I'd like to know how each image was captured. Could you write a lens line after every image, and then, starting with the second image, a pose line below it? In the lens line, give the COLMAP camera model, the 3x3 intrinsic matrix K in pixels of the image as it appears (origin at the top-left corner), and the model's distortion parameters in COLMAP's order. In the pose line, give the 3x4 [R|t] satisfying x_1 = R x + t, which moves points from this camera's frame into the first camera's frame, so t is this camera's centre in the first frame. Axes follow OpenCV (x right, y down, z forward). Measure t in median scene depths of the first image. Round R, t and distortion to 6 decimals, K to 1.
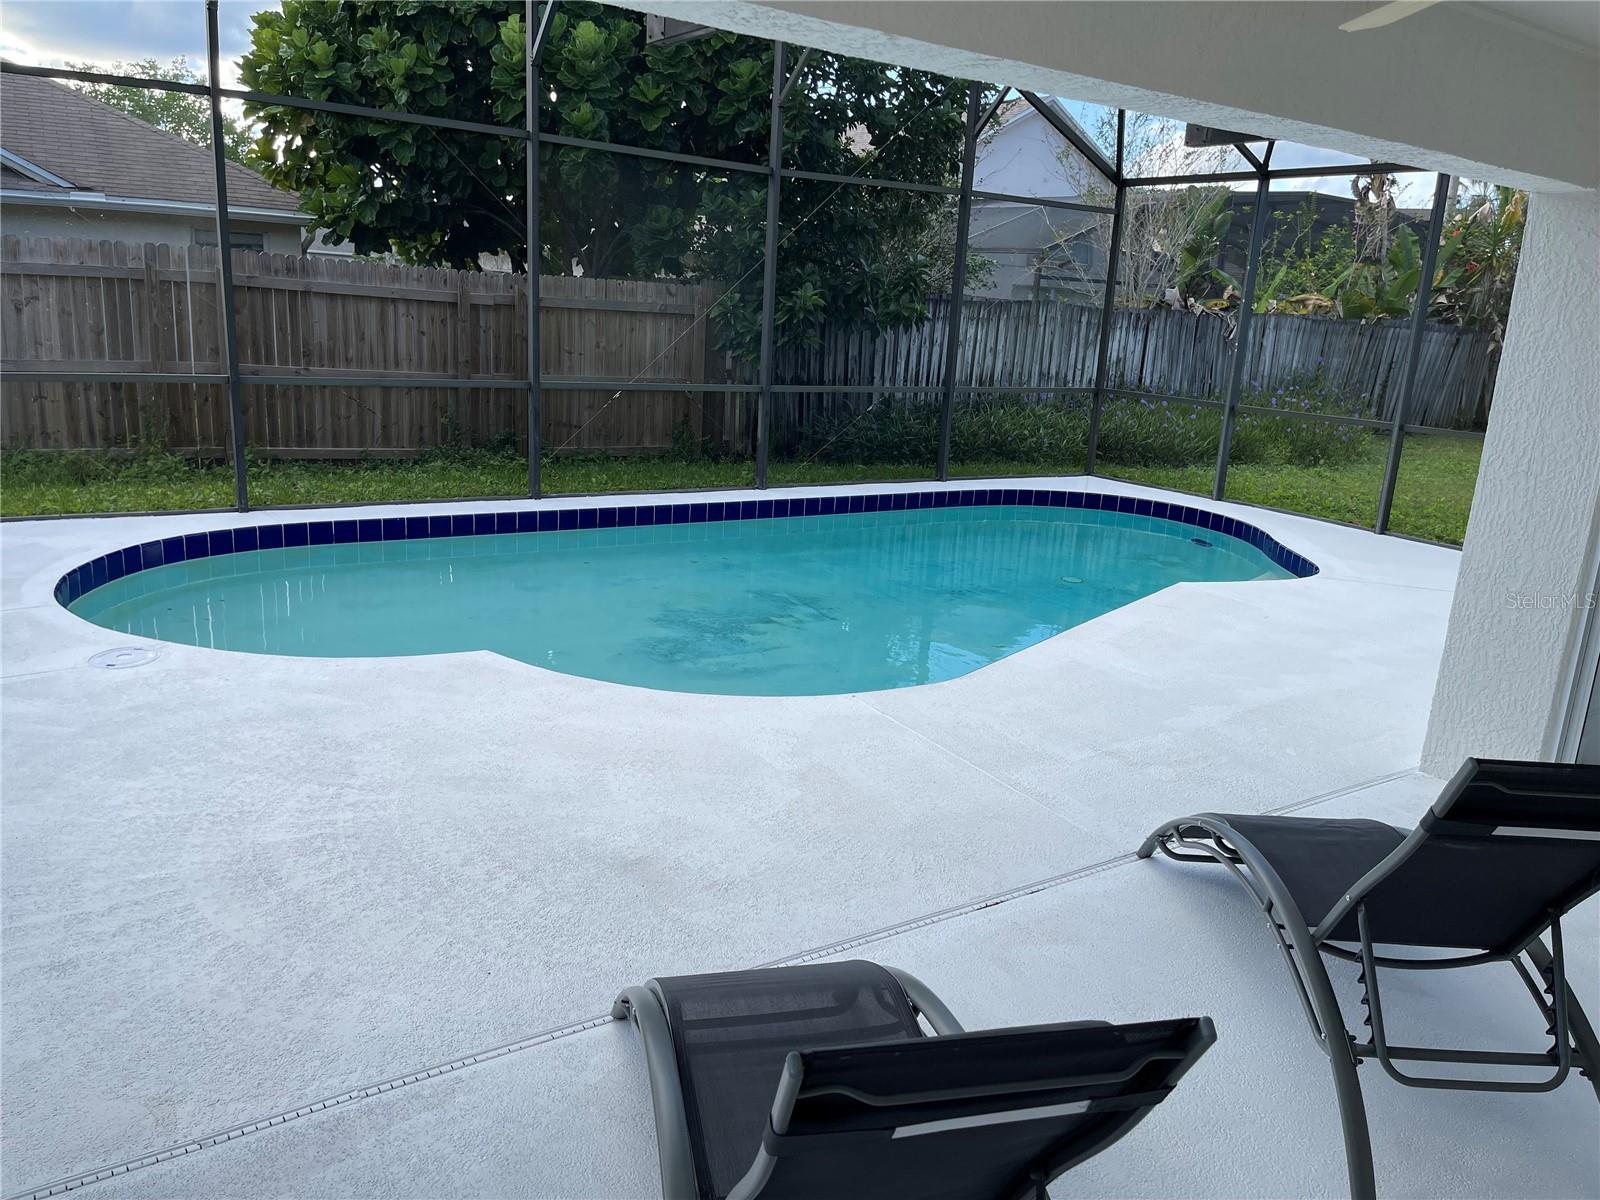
lens RADIAL K [[1197.6, 0, 800.0], [0, 1197.6, 600.0], [0, 0, 1]] dist [0.070180, -0.095762]
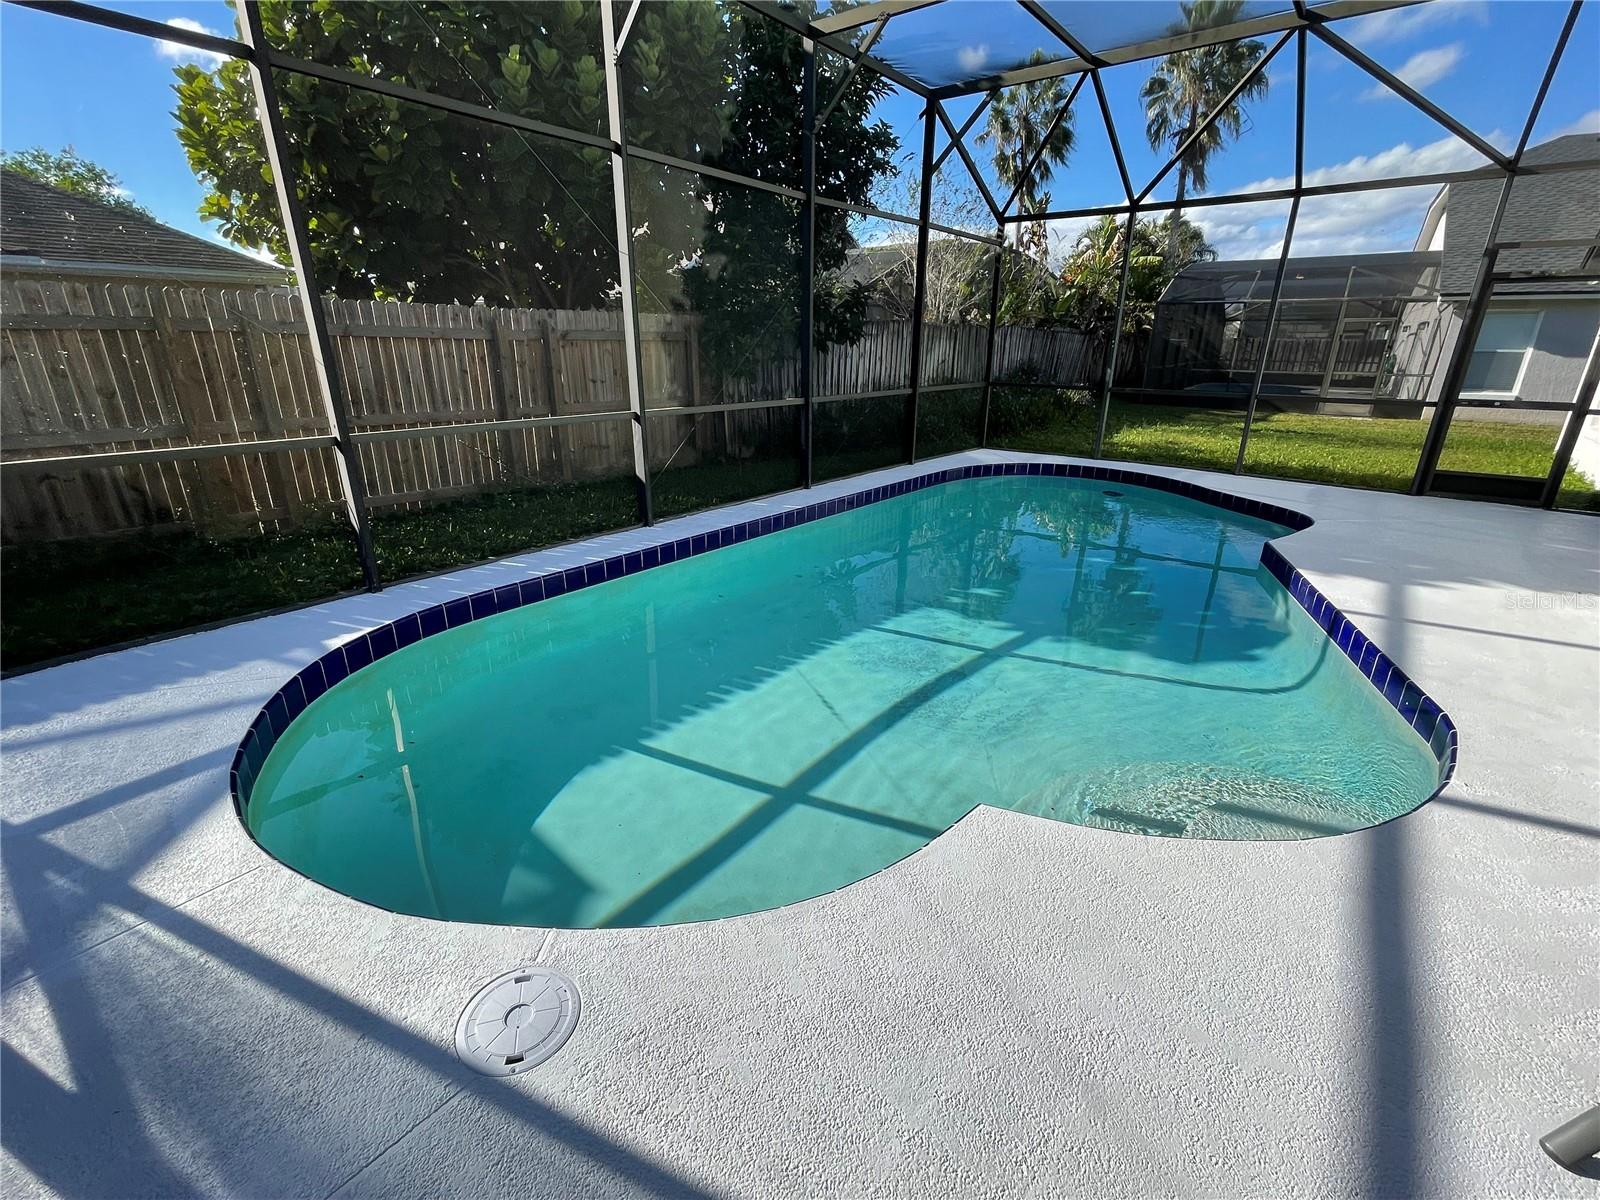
lens RADIAL K [[710.8, 0, 796.3], [0, 710.8, 606.3], [0, 0, 1]] dist [-0.000515, -0.000379]
pose [[0.957966, -0.142255, 0.249126, -0.194920], [0.109337, 0.983898, 0.141386, -0.068454], [-0.265228, -0.108204, 0.958095, 0.276994]]
